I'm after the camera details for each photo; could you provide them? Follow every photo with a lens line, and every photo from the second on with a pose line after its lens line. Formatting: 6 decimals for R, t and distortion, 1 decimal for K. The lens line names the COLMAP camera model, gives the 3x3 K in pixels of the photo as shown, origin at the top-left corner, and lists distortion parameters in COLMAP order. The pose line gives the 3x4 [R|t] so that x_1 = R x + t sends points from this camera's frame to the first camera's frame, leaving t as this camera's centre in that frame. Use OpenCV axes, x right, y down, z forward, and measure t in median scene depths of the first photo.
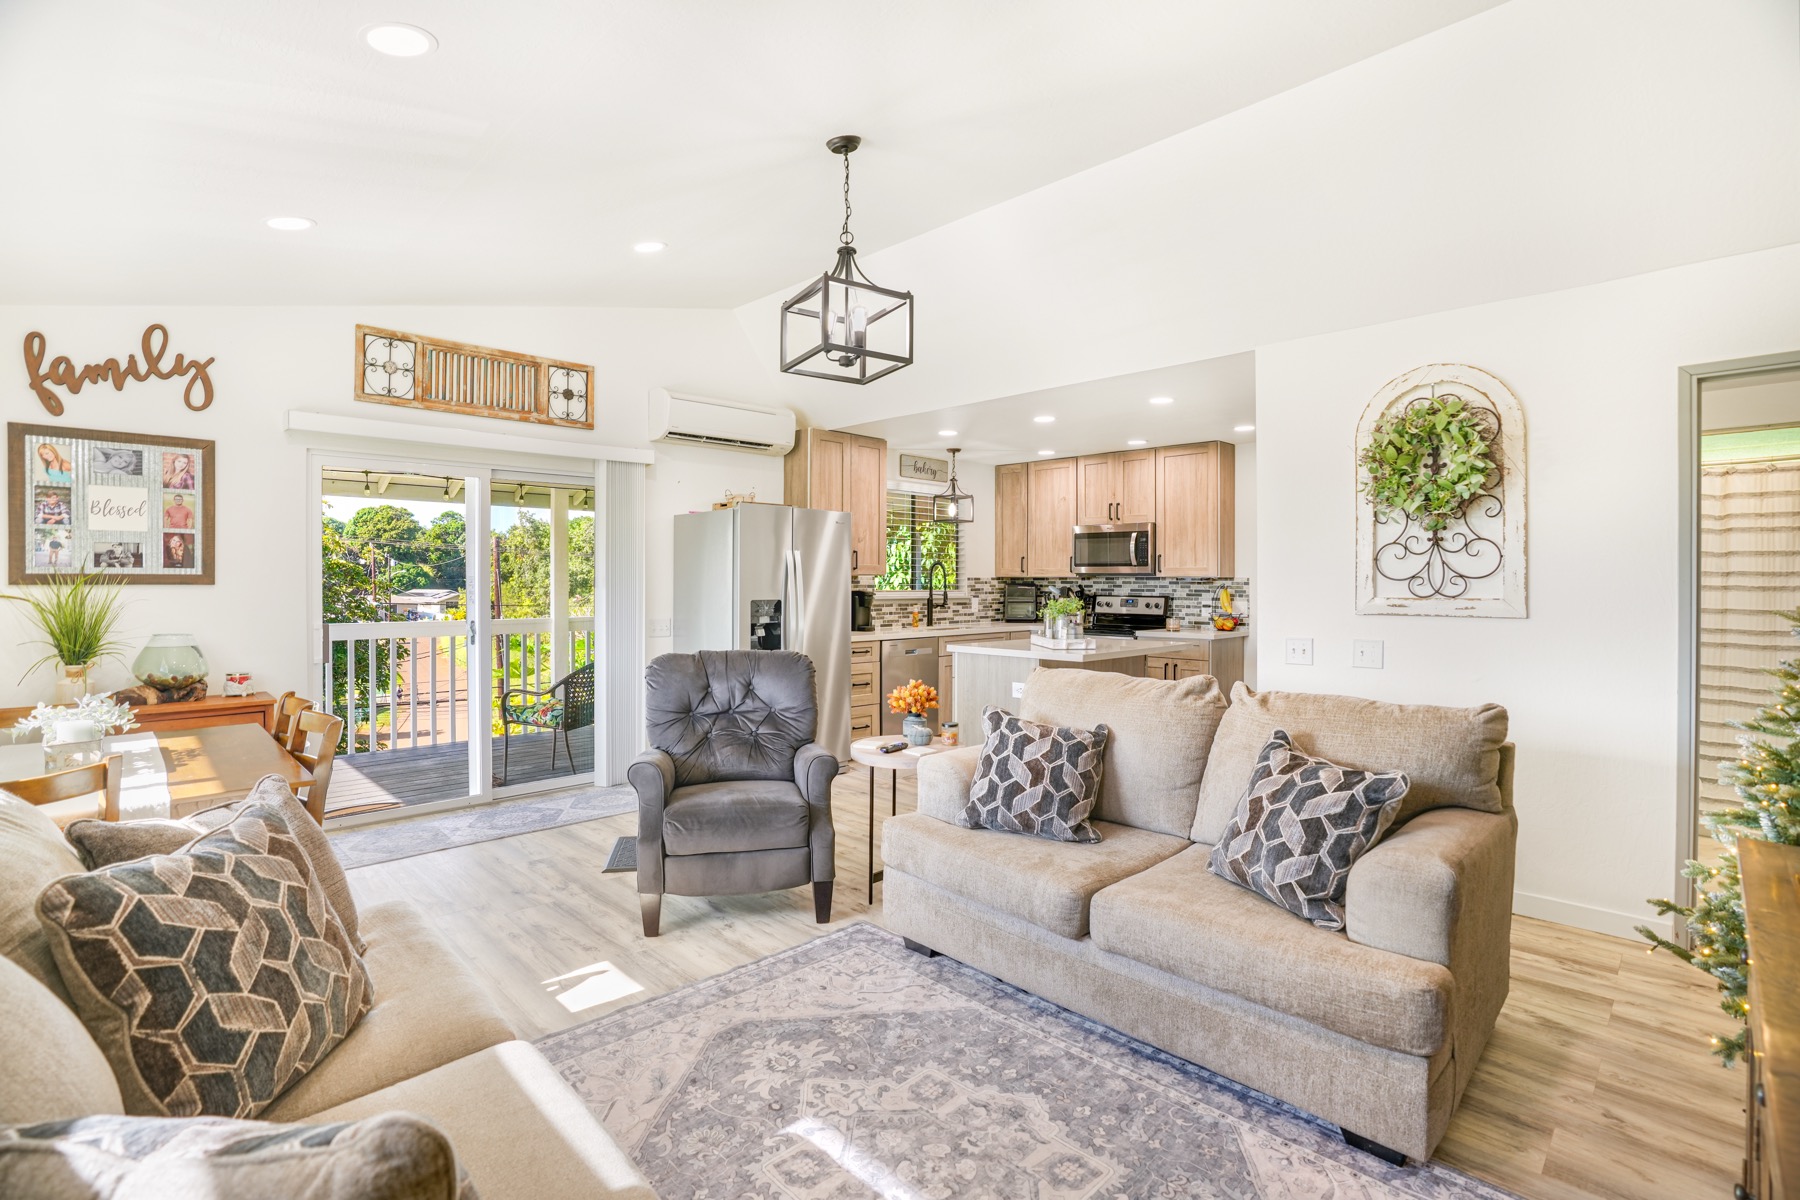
lens RADIAL K [[859.1, 0, 905.6], [0, 859.1, 587.3], [0, 0, 1]] dist [-0.012630, 0.000224]
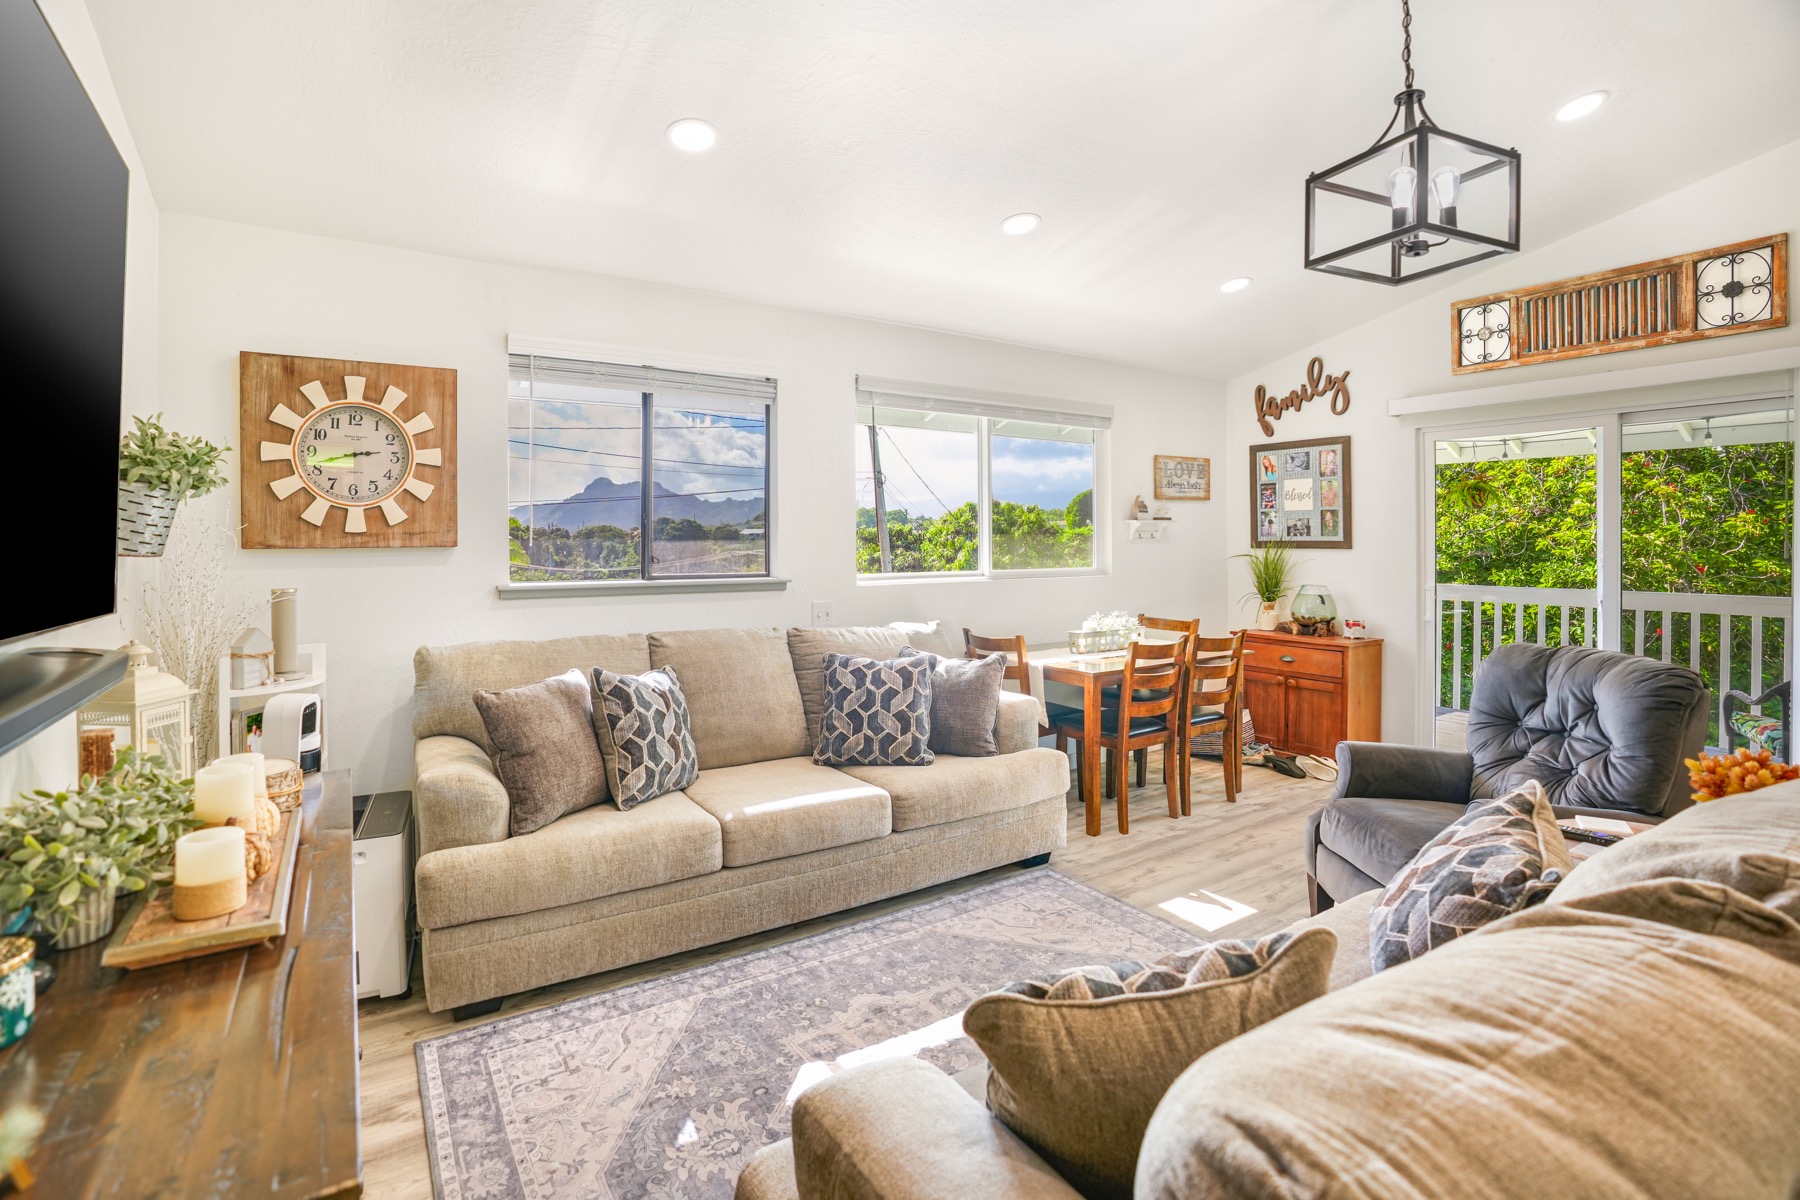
lens RADIAL K [[859.1, 0, 875.1], [0, 859.1, 549.1], [0, 0, 1]] dist [-0.012630, 0.000224]
pose [[-0.205010, 0.009829, -0.978711, 0.614632], [-0.007146, 0.999908, 0.011539, -0.013151], [0.978734, 0.009359, -0.204921, 0.595793]]
